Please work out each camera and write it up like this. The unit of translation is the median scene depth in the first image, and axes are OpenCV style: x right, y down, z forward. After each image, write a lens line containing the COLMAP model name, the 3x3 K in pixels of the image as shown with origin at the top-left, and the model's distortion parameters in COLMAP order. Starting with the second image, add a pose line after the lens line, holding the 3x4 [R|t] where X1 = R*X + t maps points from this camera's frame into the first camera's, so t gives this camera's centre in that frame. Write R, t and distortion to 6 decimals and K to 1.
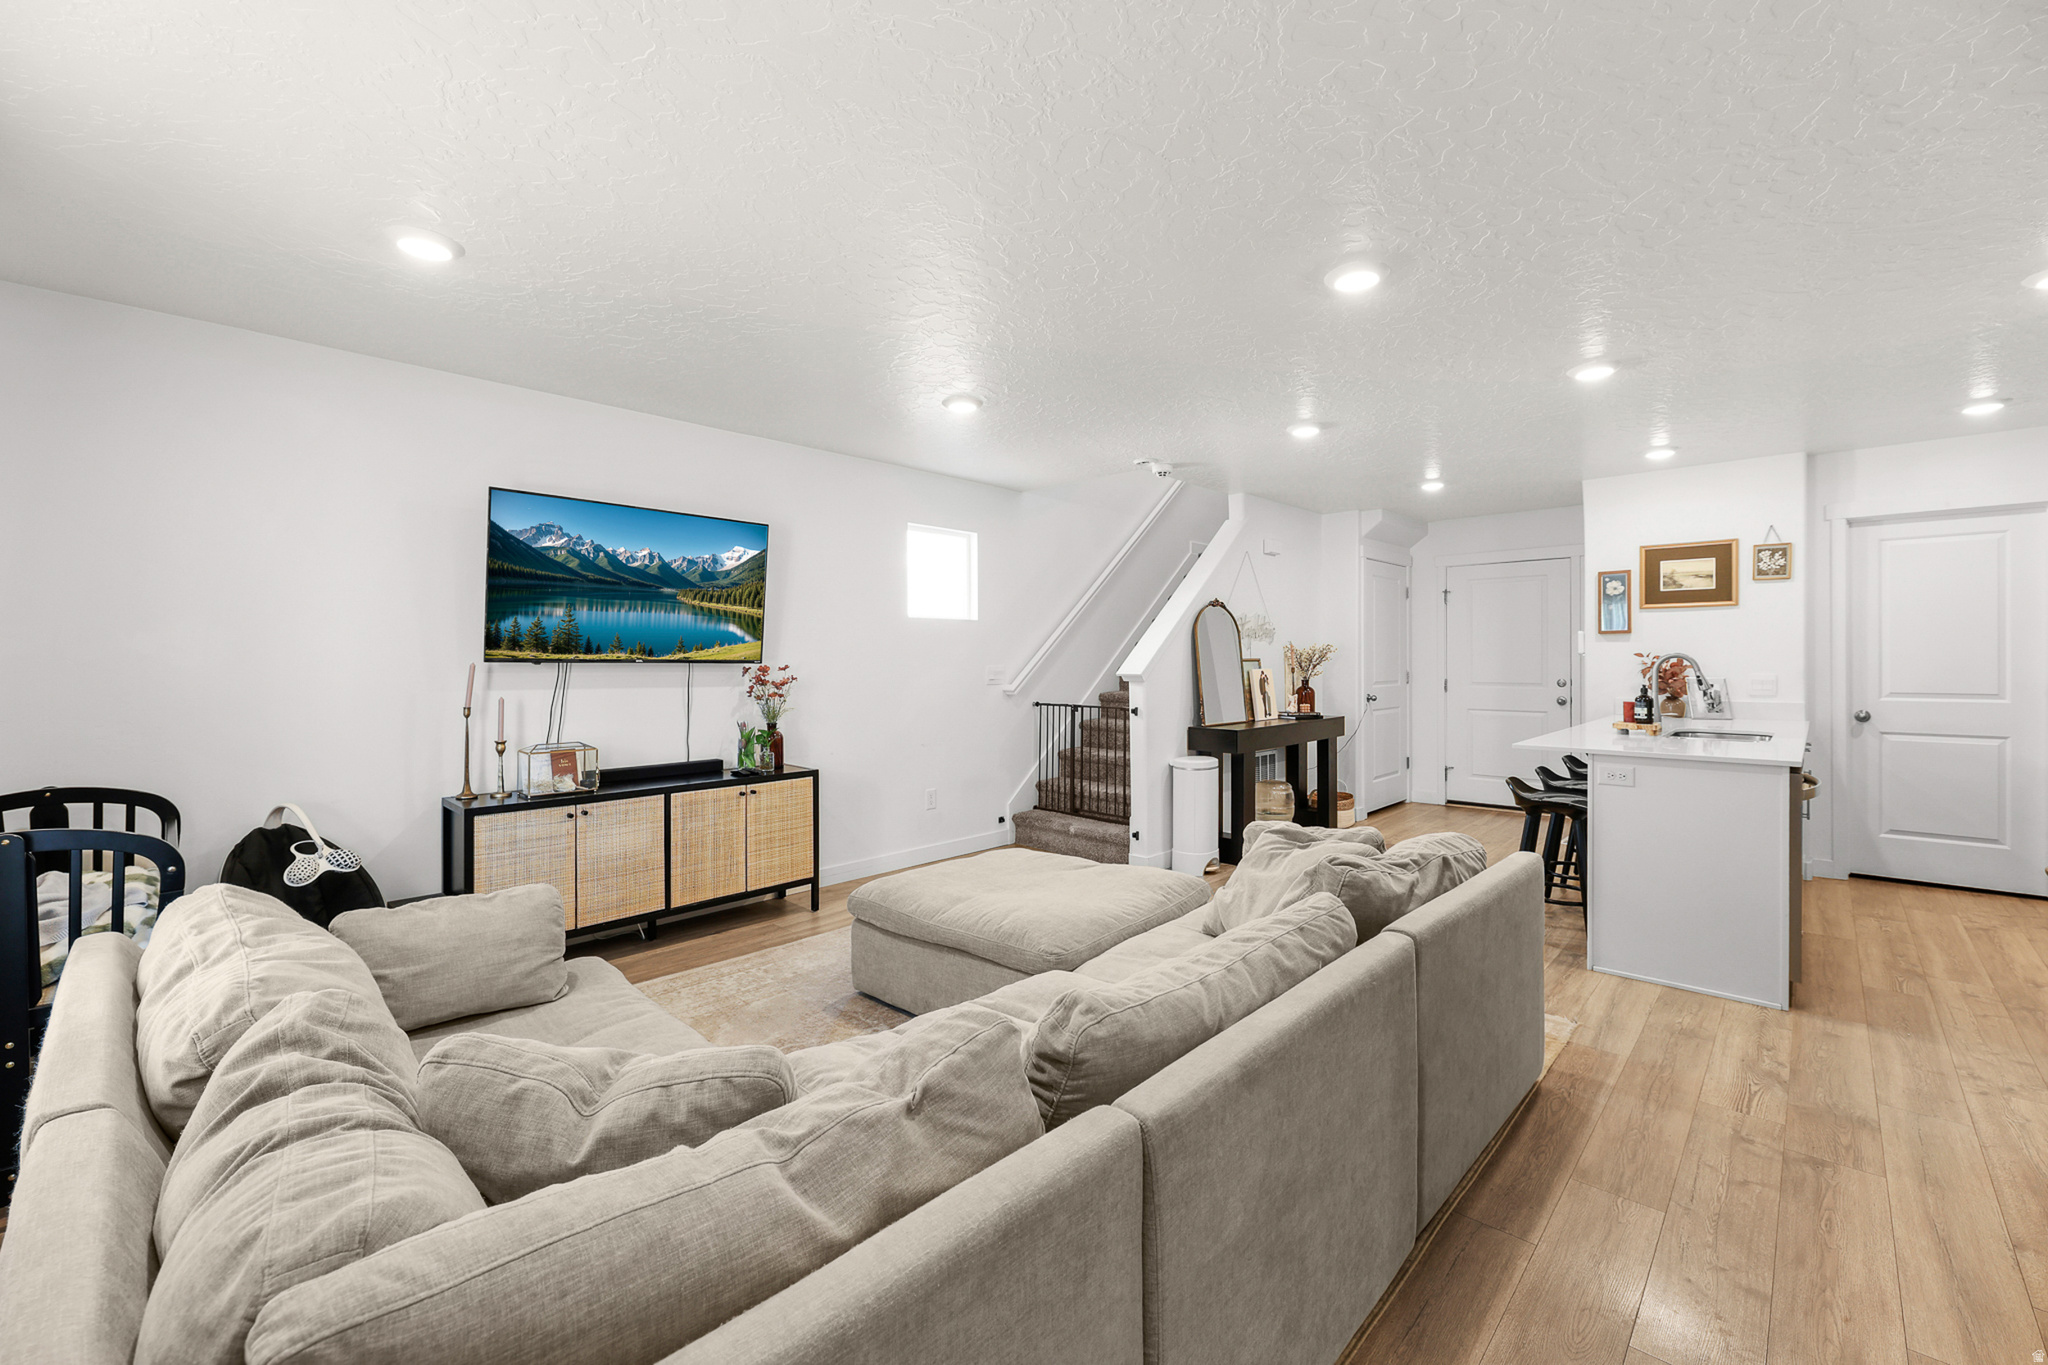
lens RADIAL K [[821.5, 0, 969.8], [0, 821.5, 659.0], [0, 0, 1]] dist [0.000269, -0.000081]
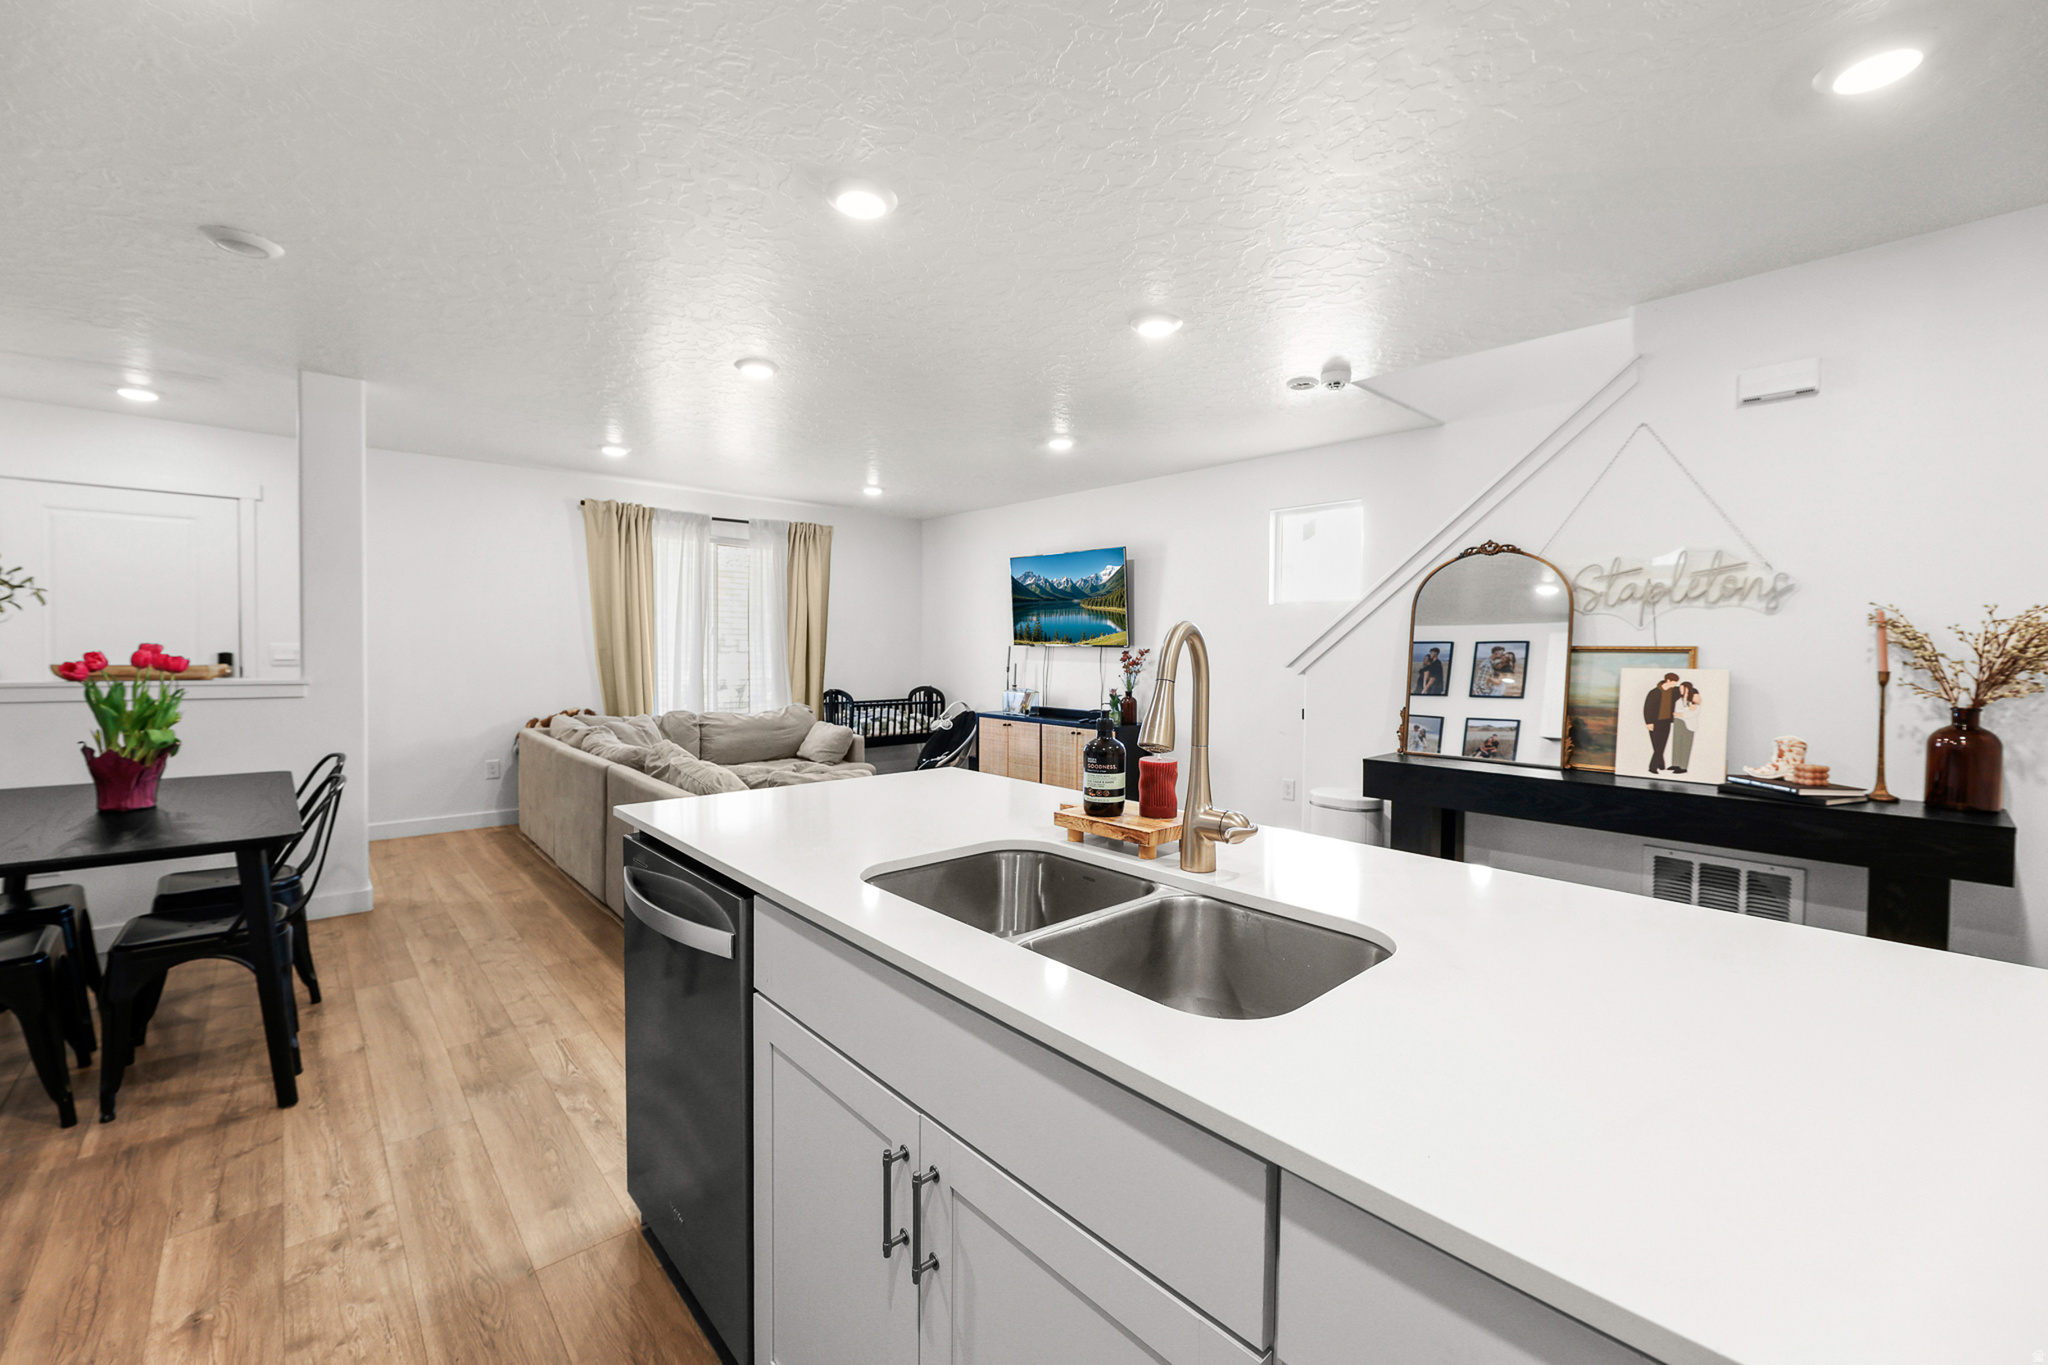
lens RADIAL K [[820.7, 0, 1070.6], [0, 820.7, 666.5], [0, 0, 1]] dist [-0.001234, -0.000301]
pose [[-0.006840, 0.028192, -0.999579, 1.096847], [-0.004926, 0.999589, 0.028226, -0.001000], [0.999964, 0.005117, -0.006699, 0.893889]]
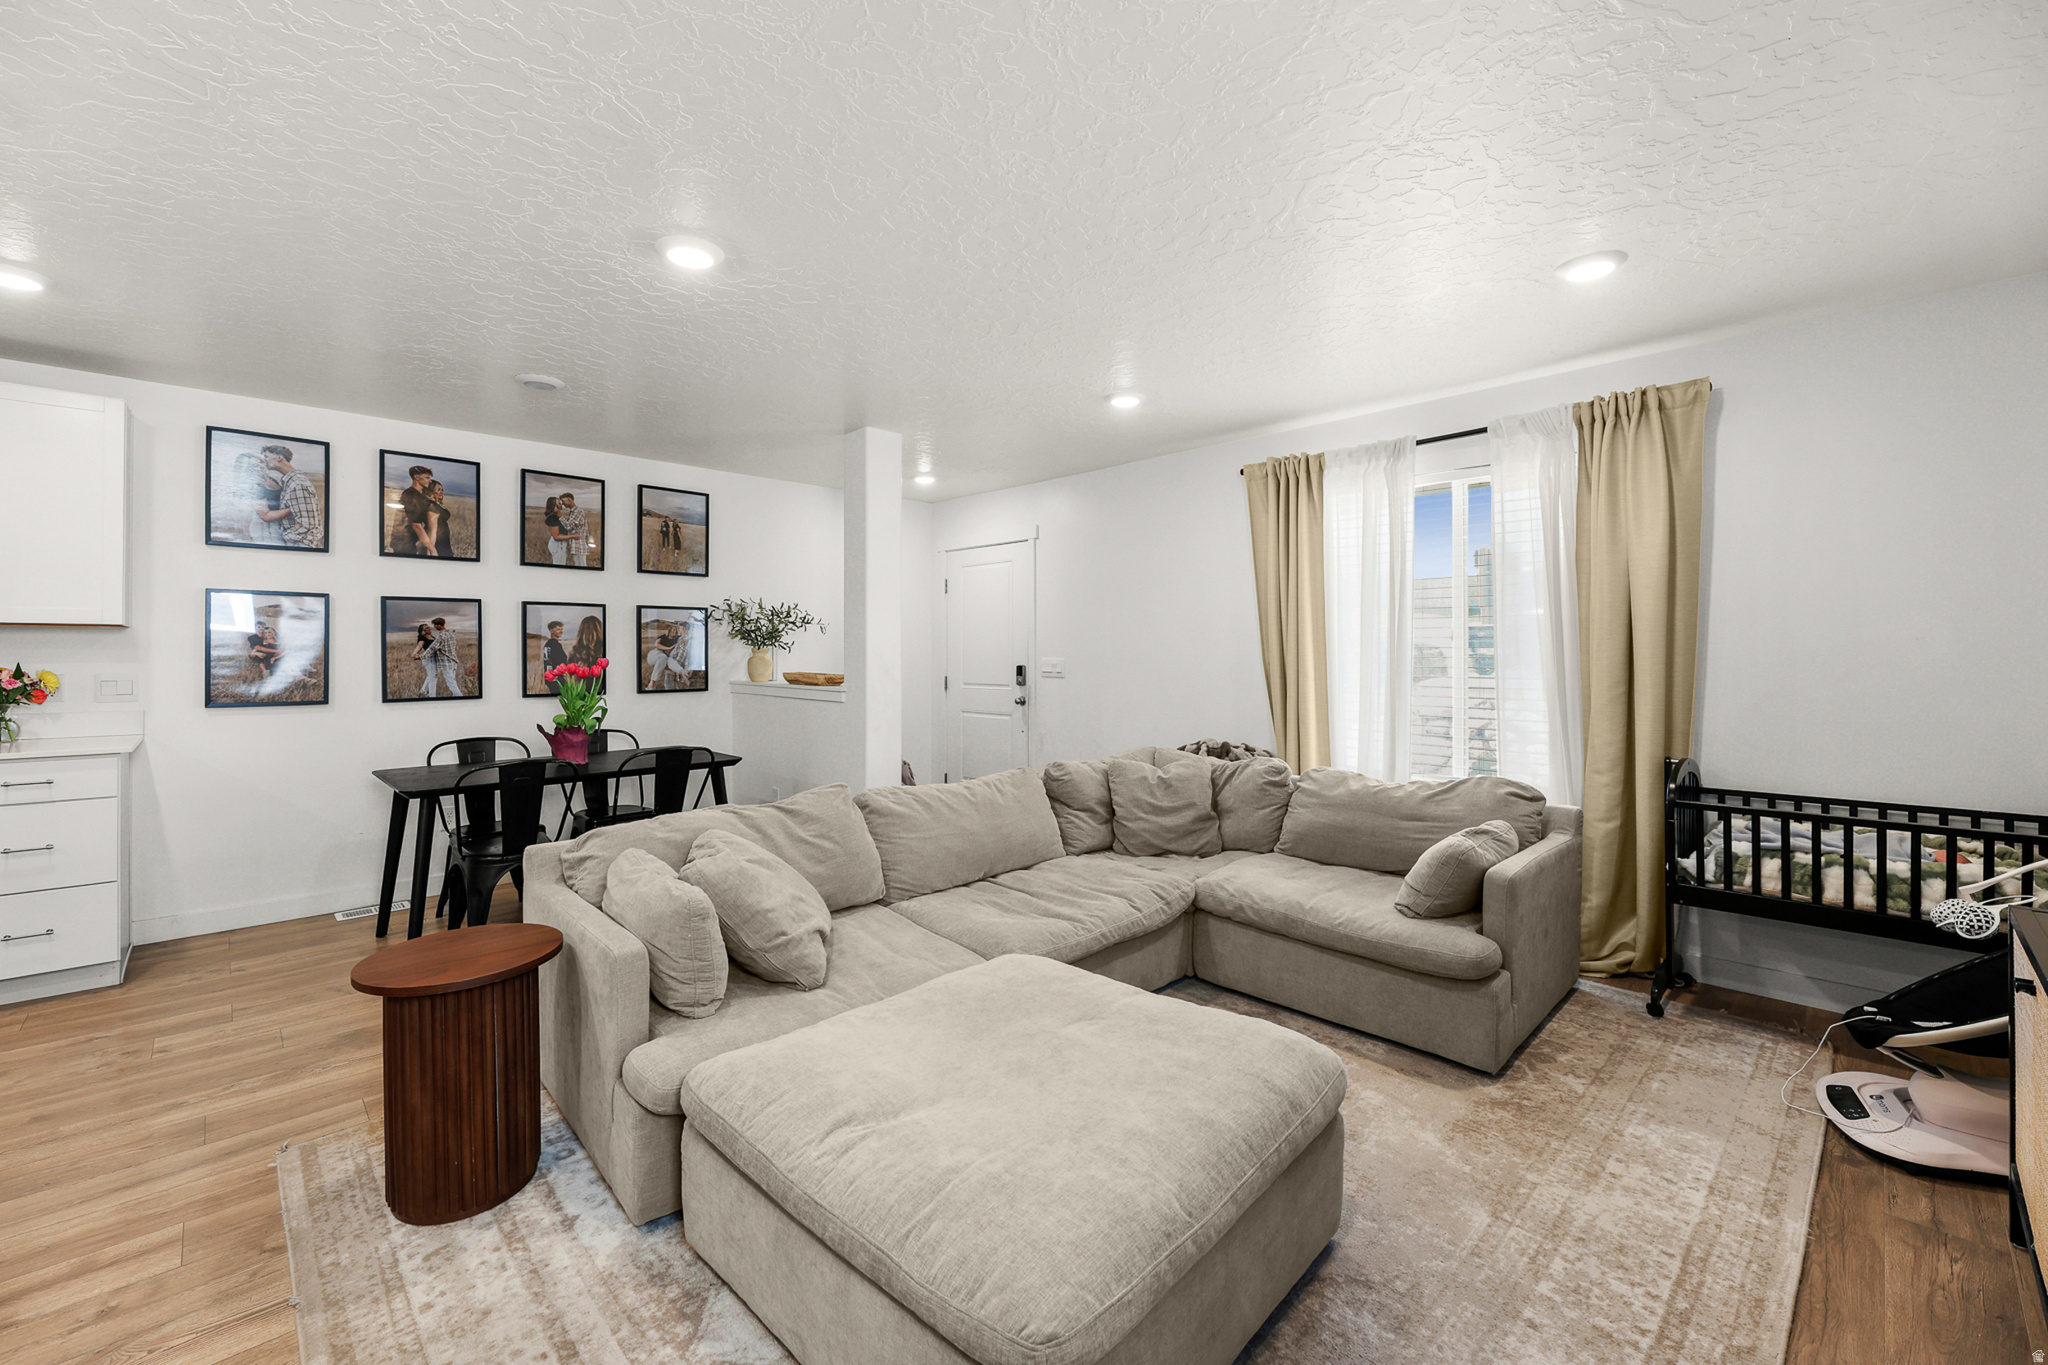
lens RADIAL K [[835.4, 0, 975.5], [0, 835.4, 656.5], [0, 0, 1]] dist [0.000409, -0.004208]
pose [[-0.999615, 0.003926, 0.027455, 0.064832], [0.003880, 0.999991, -0.001729, 0.004757], [-0.027462, -0.001622, -0.999622, 1.126795]]
